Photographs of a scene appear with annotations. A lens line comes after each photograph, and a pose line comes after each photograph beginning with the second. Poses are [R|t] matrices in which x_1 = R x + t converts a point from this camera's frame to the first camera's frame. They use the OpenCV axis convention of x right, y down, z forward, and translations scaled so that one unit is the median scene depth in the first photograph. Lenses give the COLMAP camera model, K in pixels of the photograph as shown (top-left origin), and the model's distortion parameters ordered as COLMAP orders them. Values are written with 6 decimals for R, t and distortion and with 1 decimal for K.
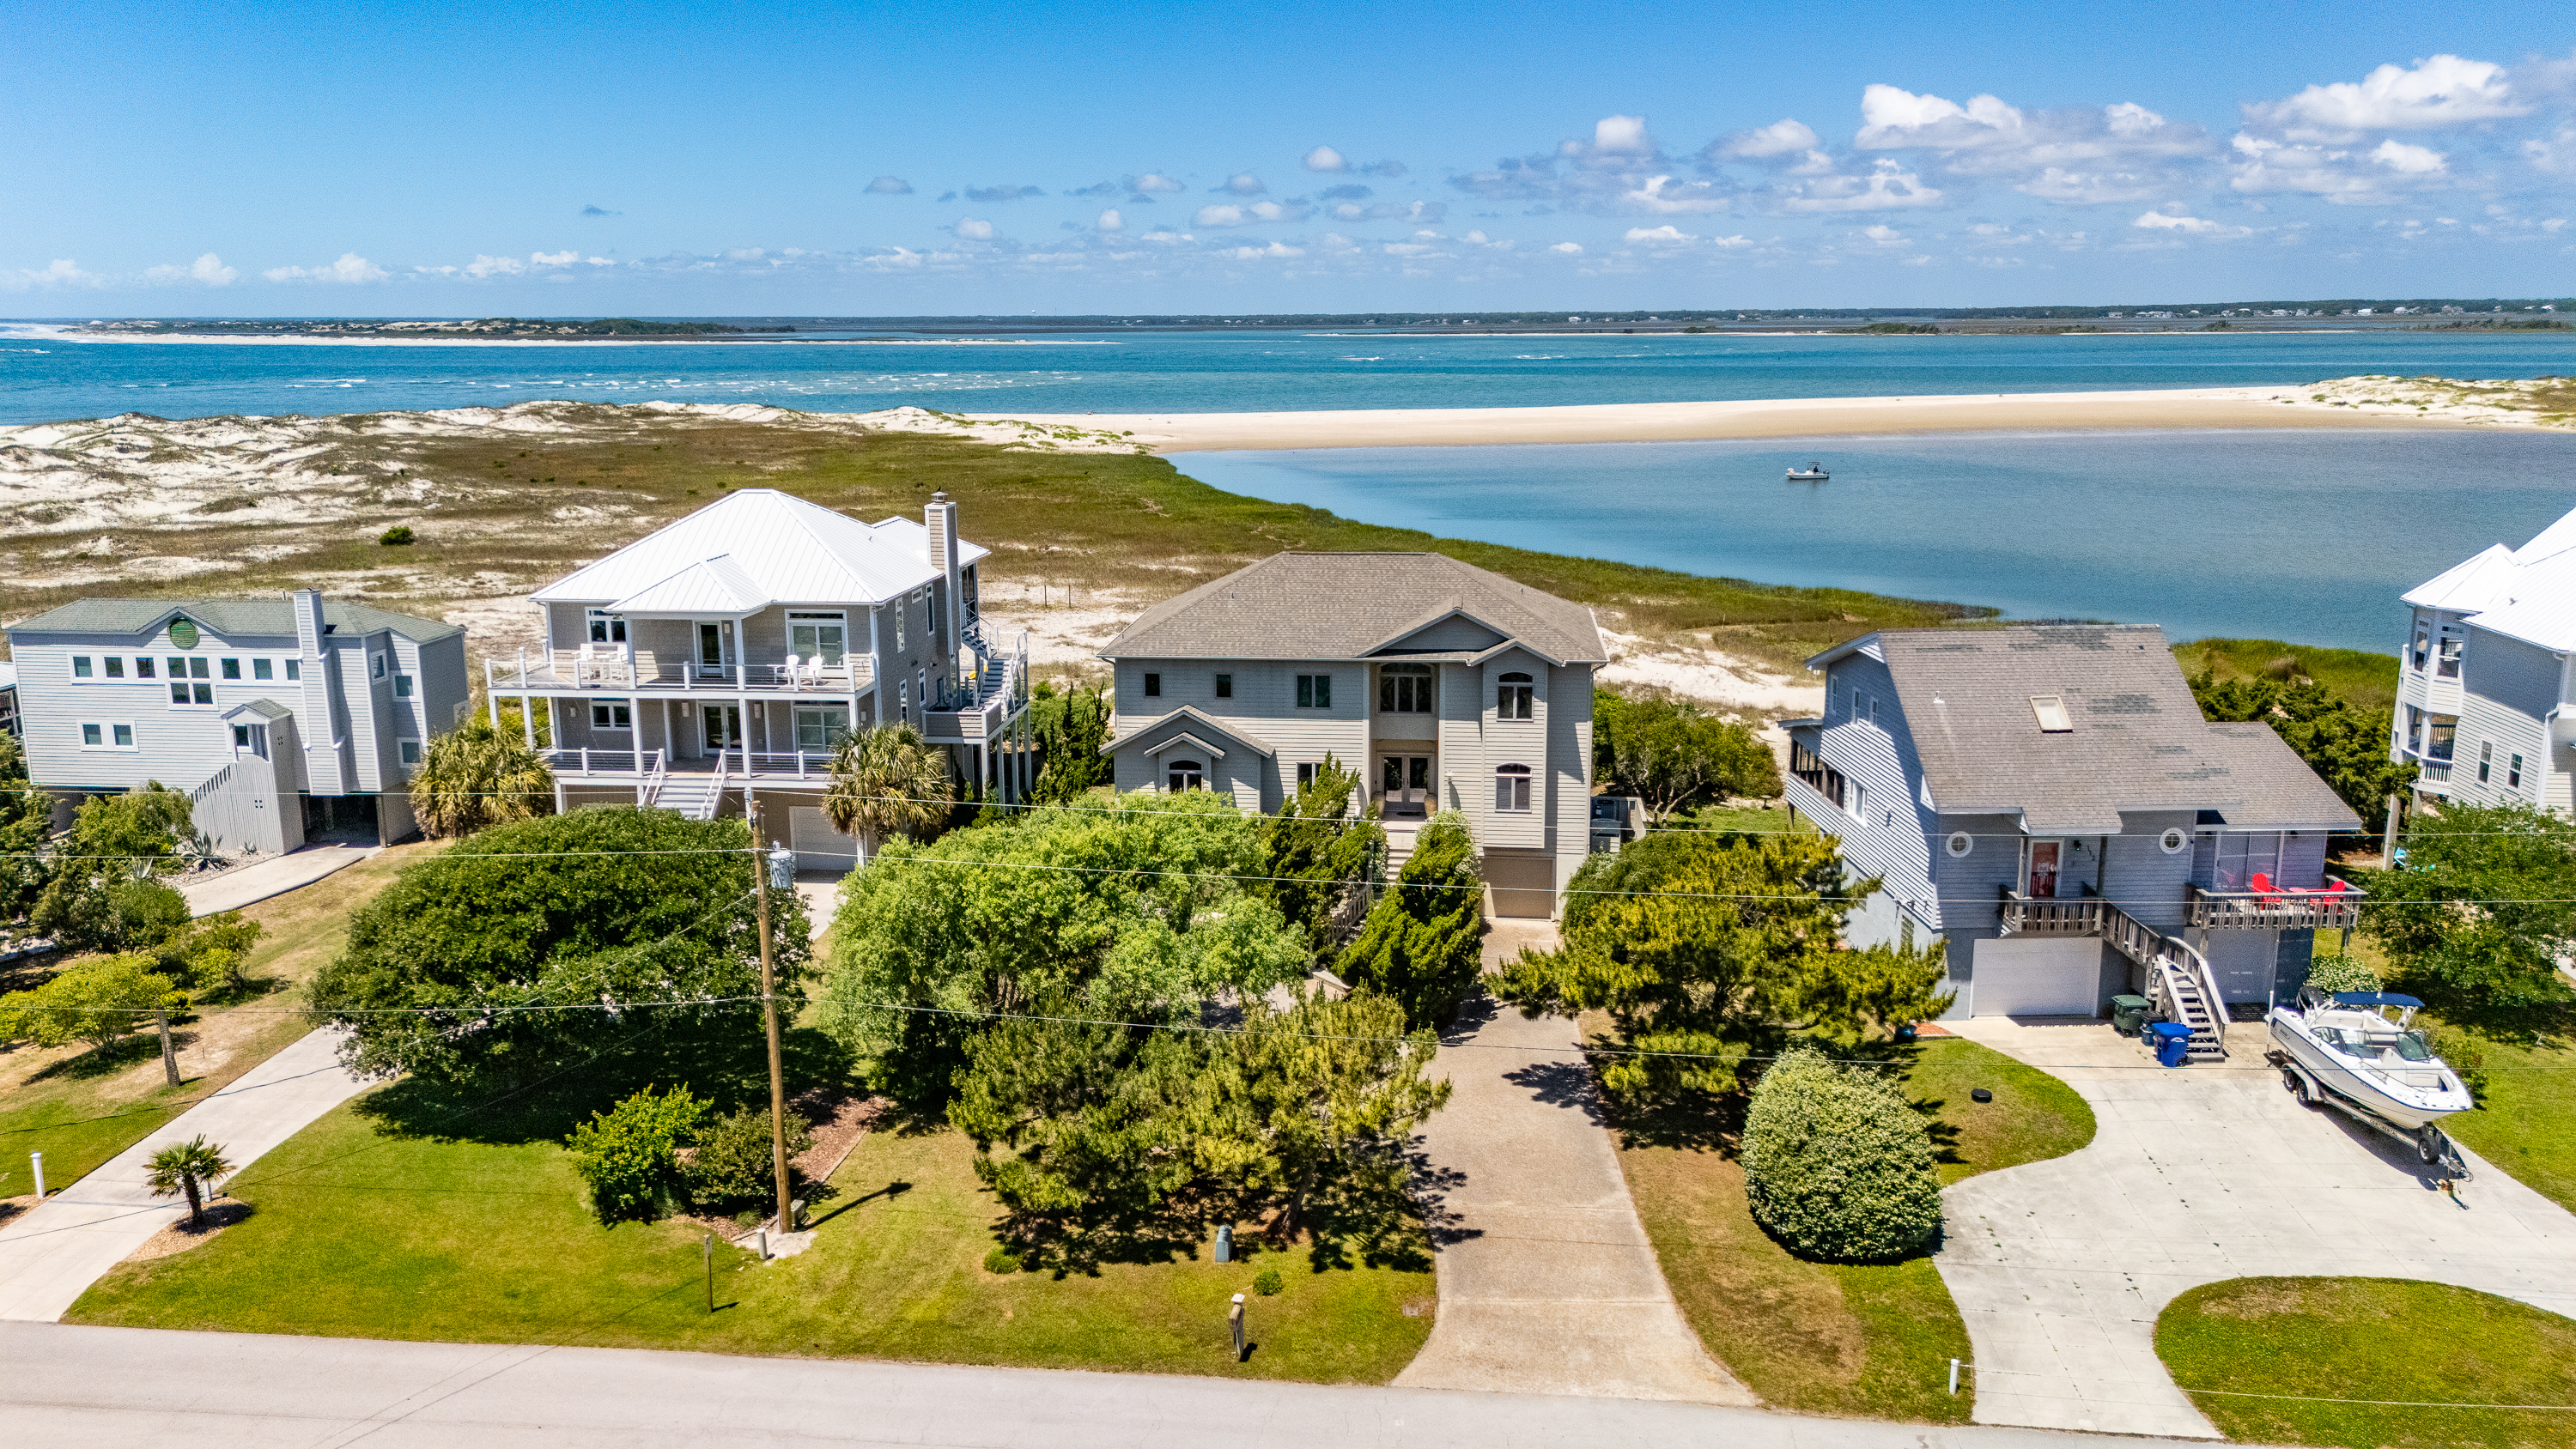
lens RADIAL K [[1893.0, 0, 1278.5], [0, 1893.0, 717.8], [0, 0, 1]] dist [0.068841, -0.047314]
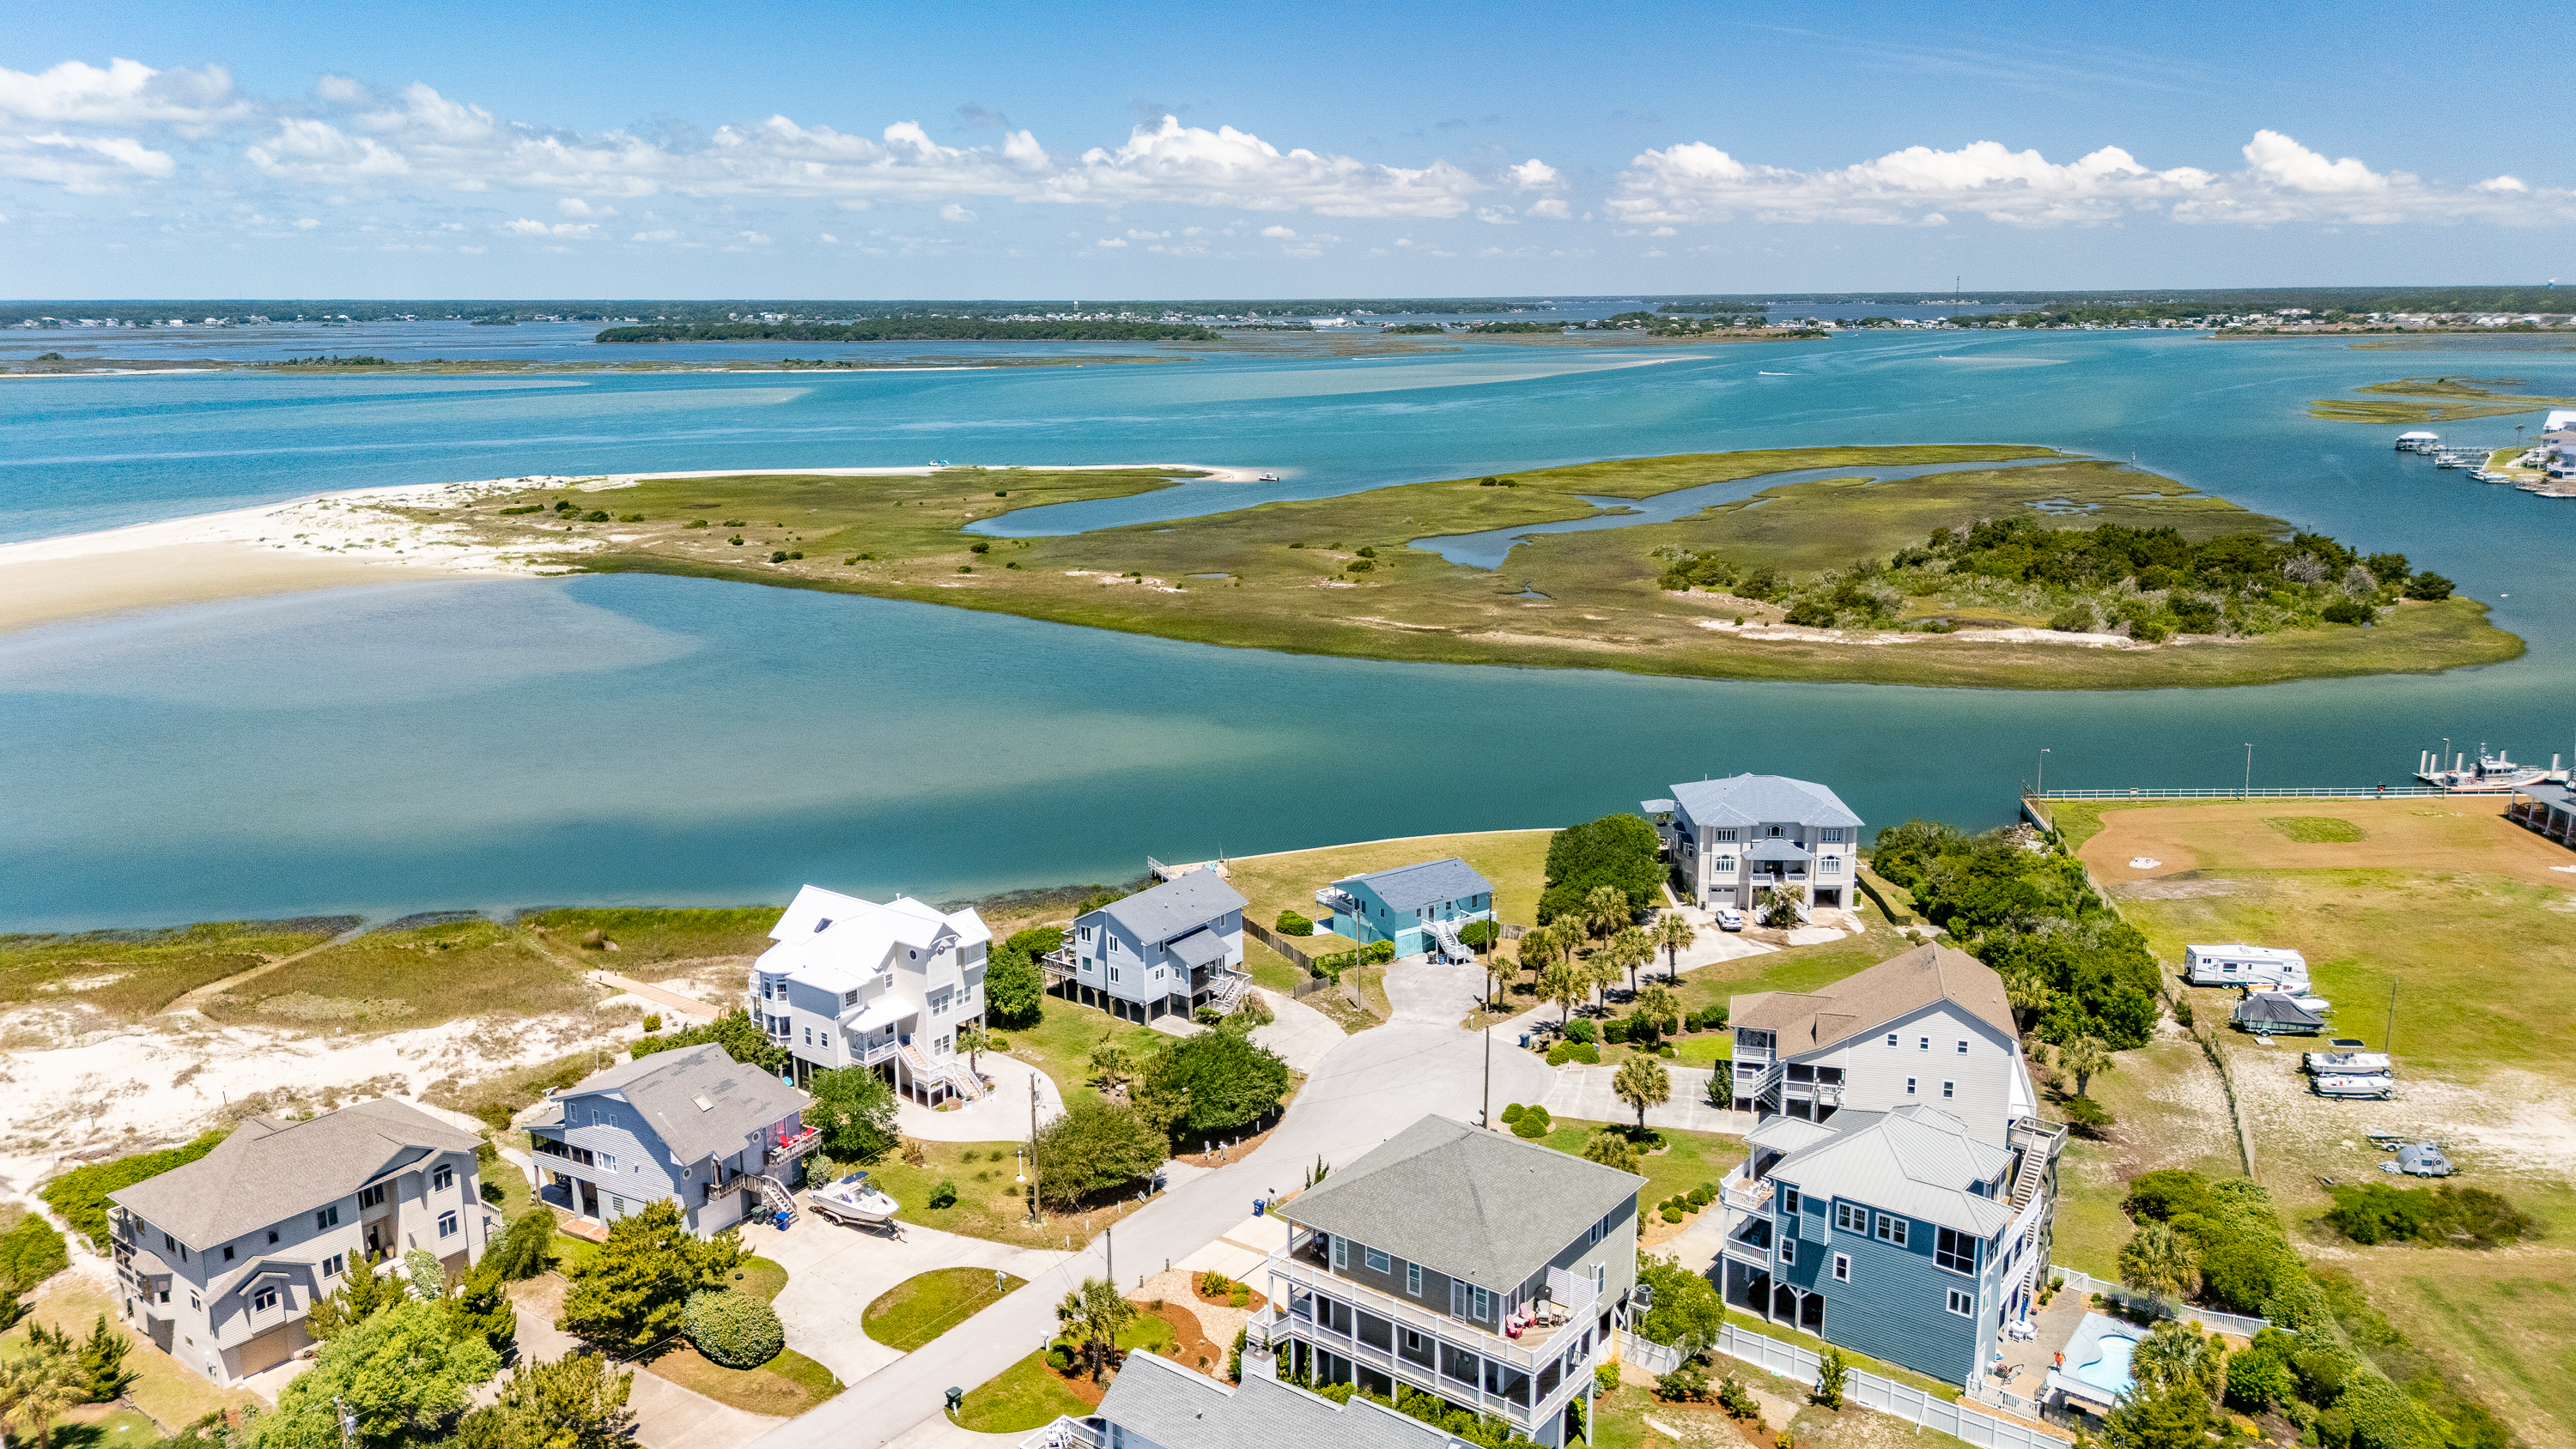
lens RADIAL K [[1880.5, 0, 1277.0], [0, 1880.5, 737.5], [0, 0, 1]] dist [0.102231, -0.115905]
pose [[0.524990, -0.192393, 0.829078, -1.145002], [0.181206, 0.977048, 0.111987, -0.616959], [-0.831595, 0.091441, 0.547803, -0.946645]]
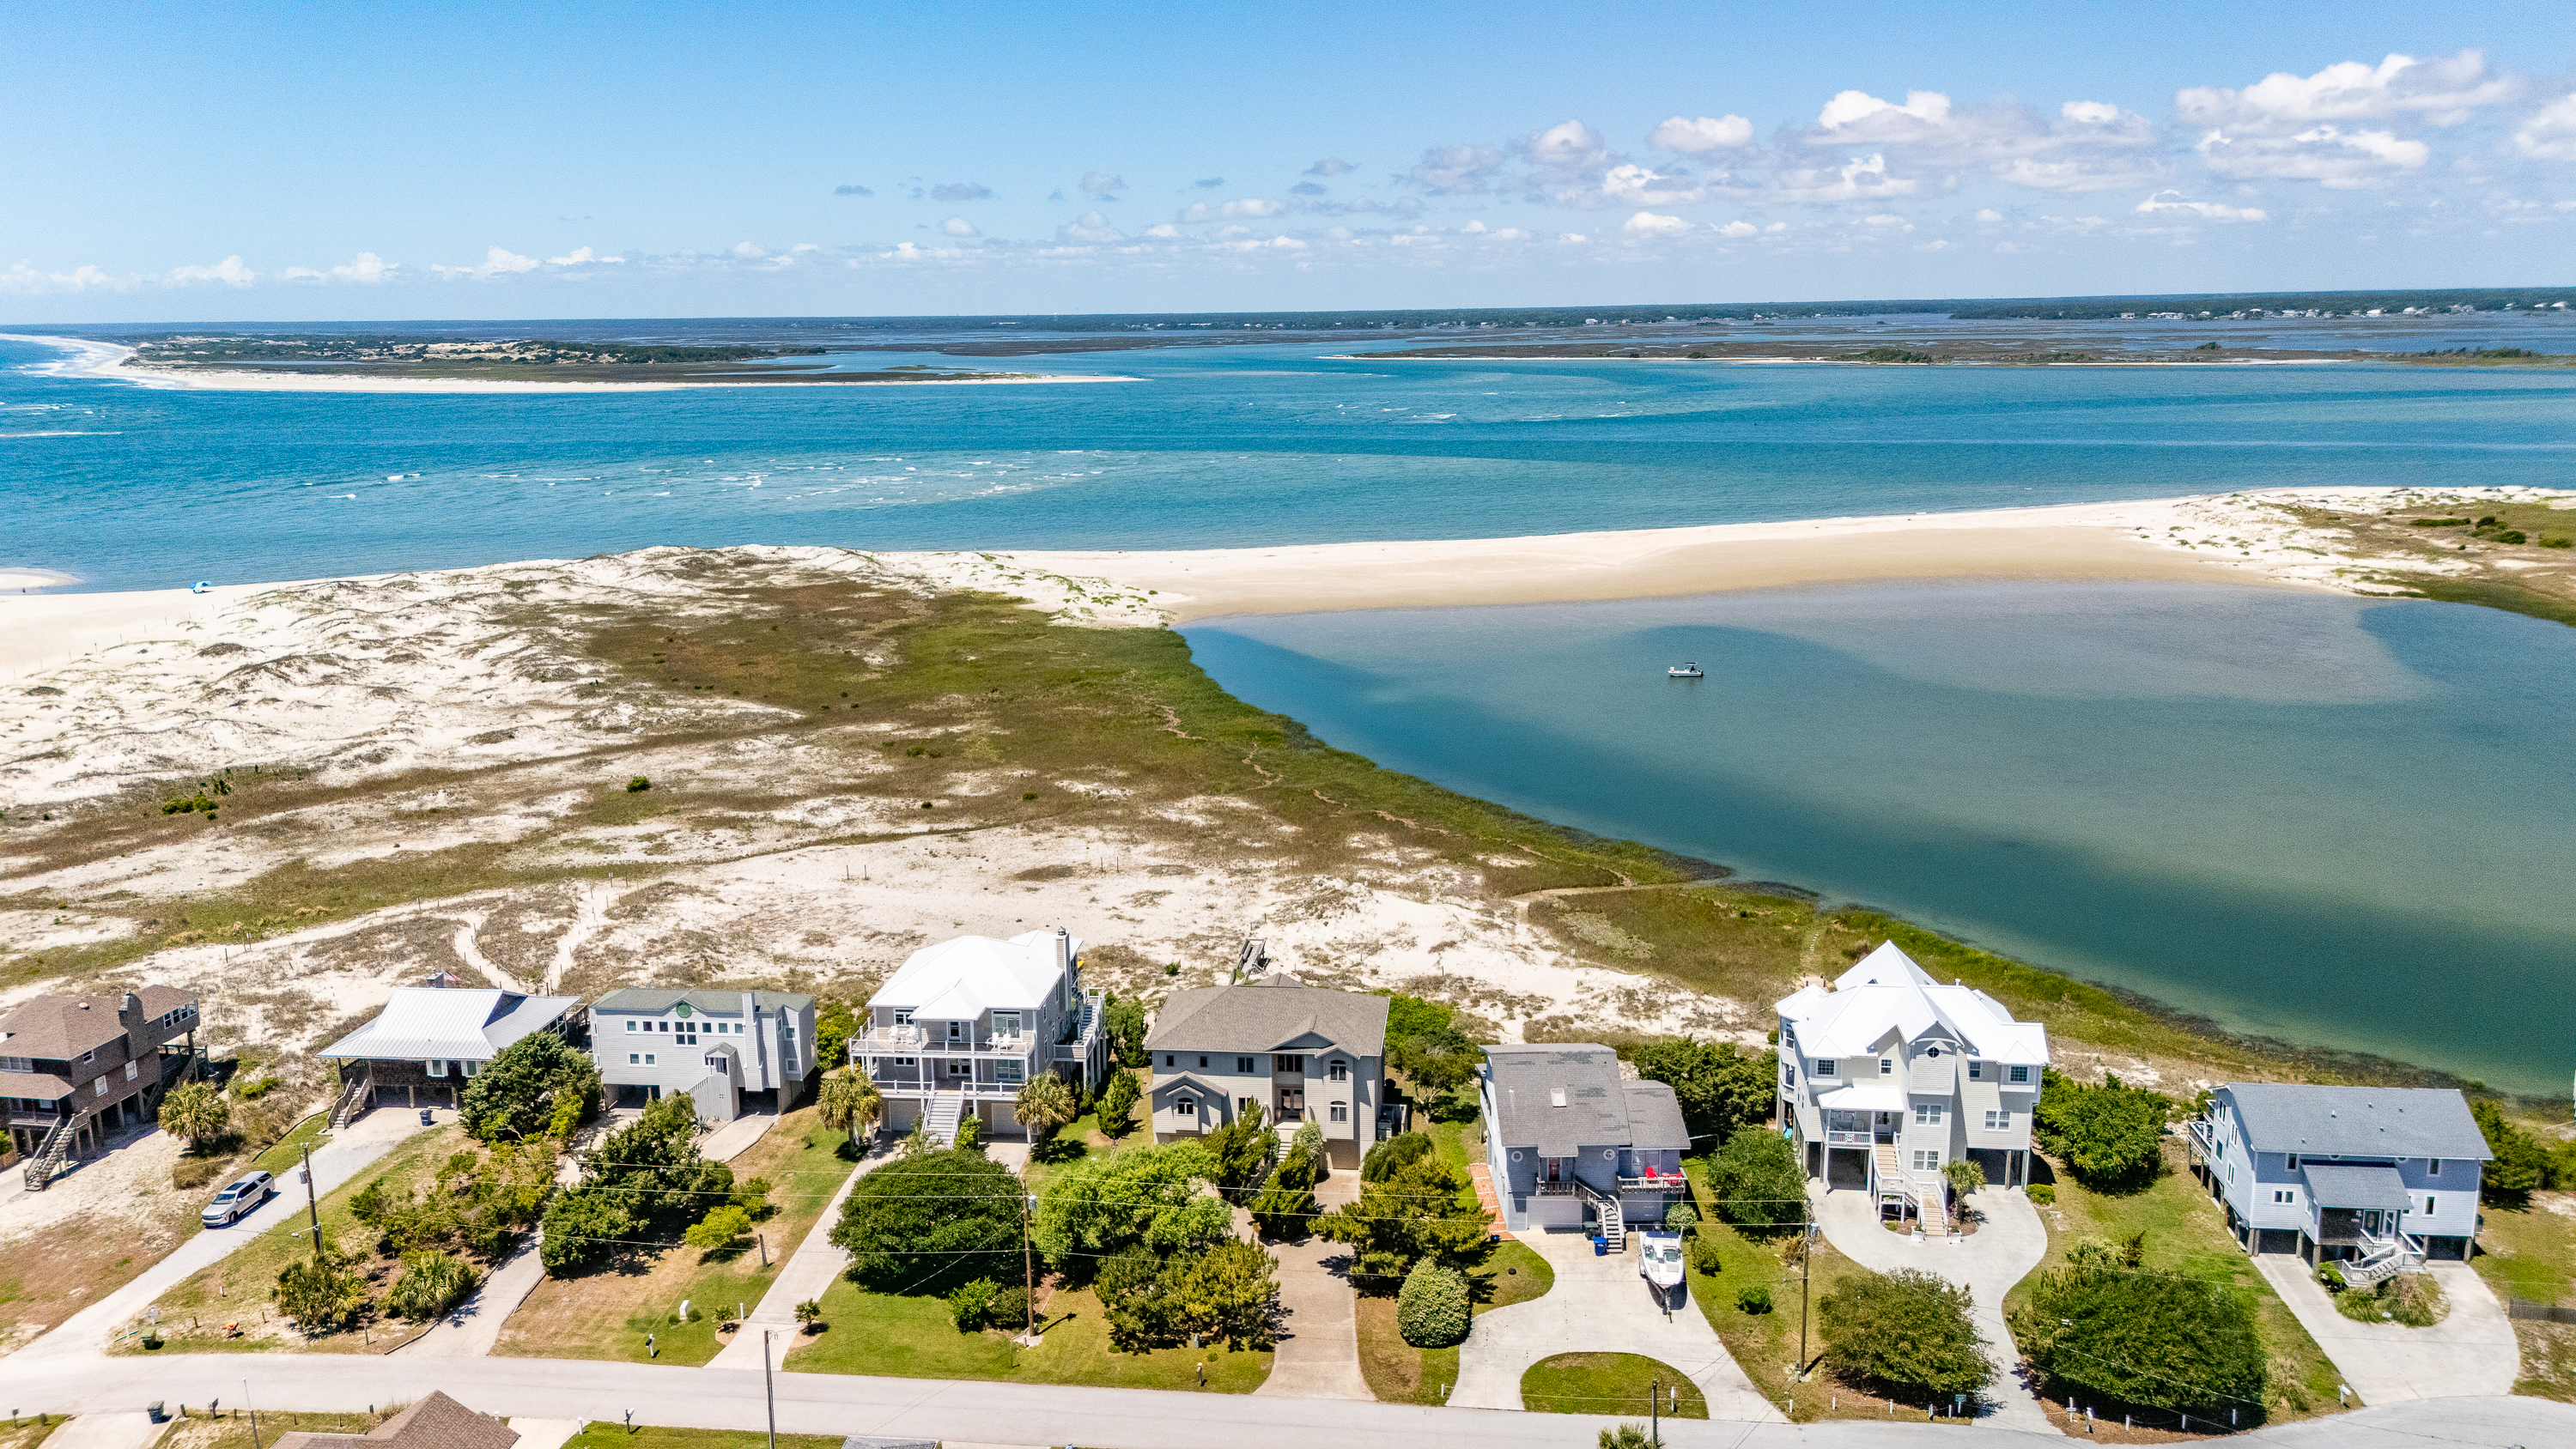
lens RADIAL K [[1880.5, 0, 1277.0], [0, 1880.5, 737.5], [0, 0, 1]] dist [0.102231, -0.115905]
pose [[0.999900, -0.005877, -0.012850, 0.104831], [0.006053, 0.999887, 0.013731, -0.518946], [0.012768, -0.013807, 0.999823, -1.413074]]
